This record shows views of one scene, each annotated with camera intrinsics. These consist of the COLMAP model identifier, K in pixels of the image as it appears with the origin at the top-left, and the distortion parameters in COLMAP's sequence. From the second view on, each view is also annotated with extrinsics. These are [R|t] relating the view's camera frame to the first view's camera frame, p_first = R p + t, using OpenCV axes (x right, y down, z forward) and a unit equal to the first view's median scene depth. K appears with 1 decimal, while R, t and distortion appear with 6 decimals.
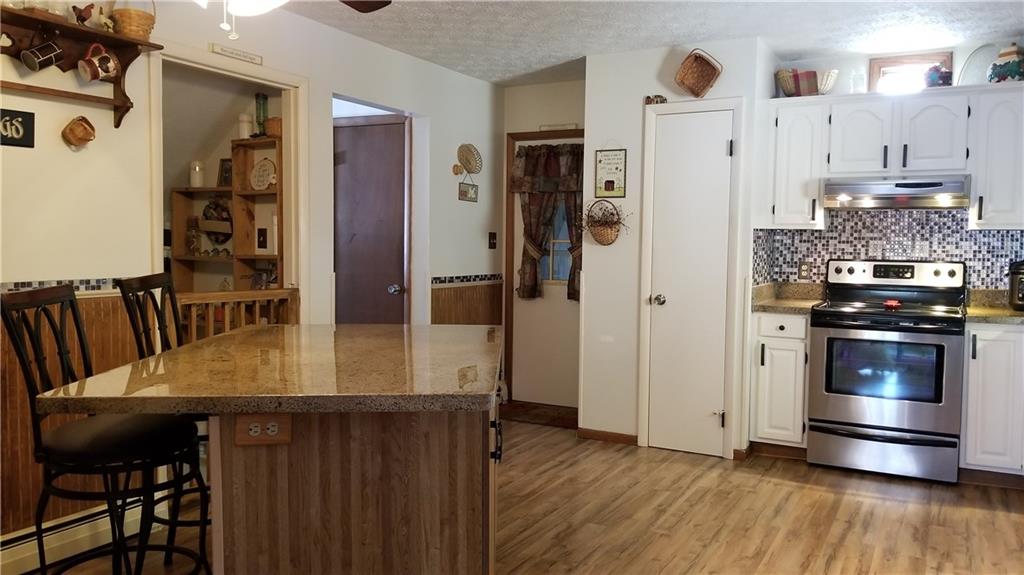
lens RADIAL K [[797.4, 0, 524.7], [0, 797.4, 284.1], [0, 0, 1]] dist [0.074877, -0.123514]
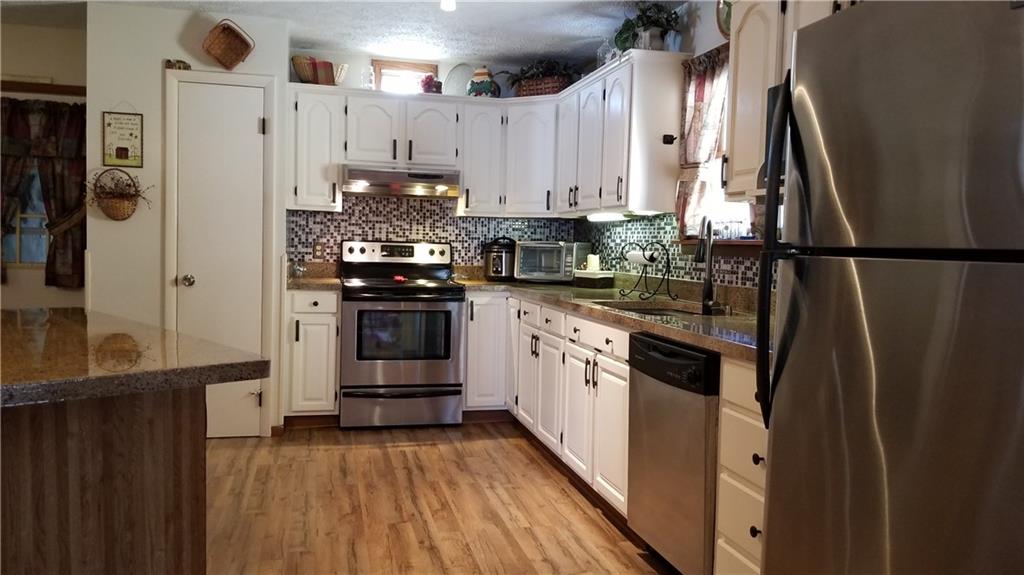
lens RADIAL K [[797.4, 0, 519.9], [0, 797.4, 285.2], [0, 0, 1]] dist [0.074877, -0.123514]
pose [[0.743880, -0.026578, 0.667784, -0.182144], [0.018490, 0.999645, 0.019190, 0.015262], [-0.668057, -0.001928, 0.744107, 0.042897]]
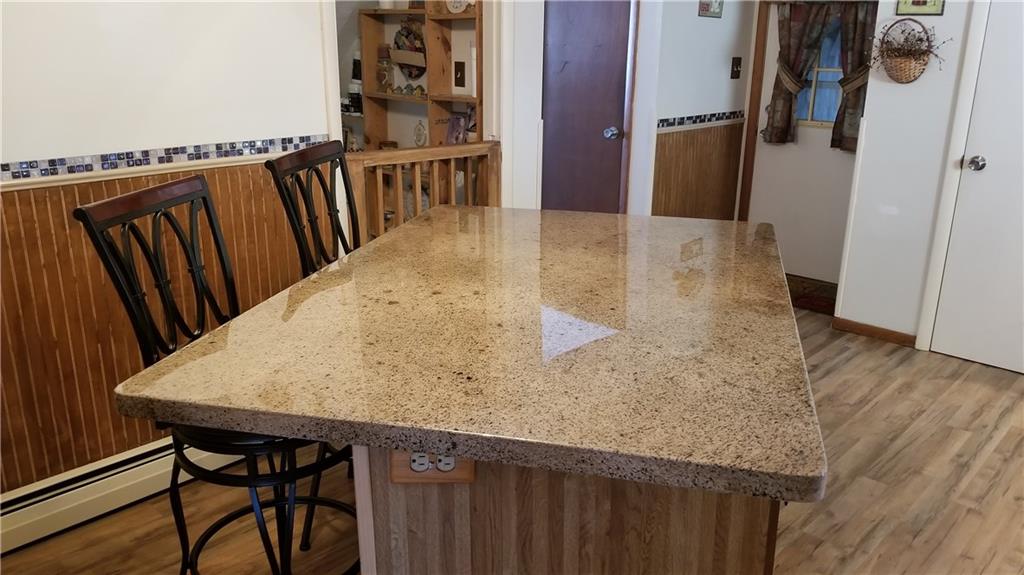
lens RADIAL K [[797.4, 0, 519.2], [0, 797.4, 284.0], [0, 0, 1]] dist [0.074877, -0.123514]
pose [[0.966175, 0.075244, -0.246665, -0.047059], [-0.014429, 0.970762, 0.239610, -0.046170], [0.257482, -0.227946, 0.939012, 0.189454]]
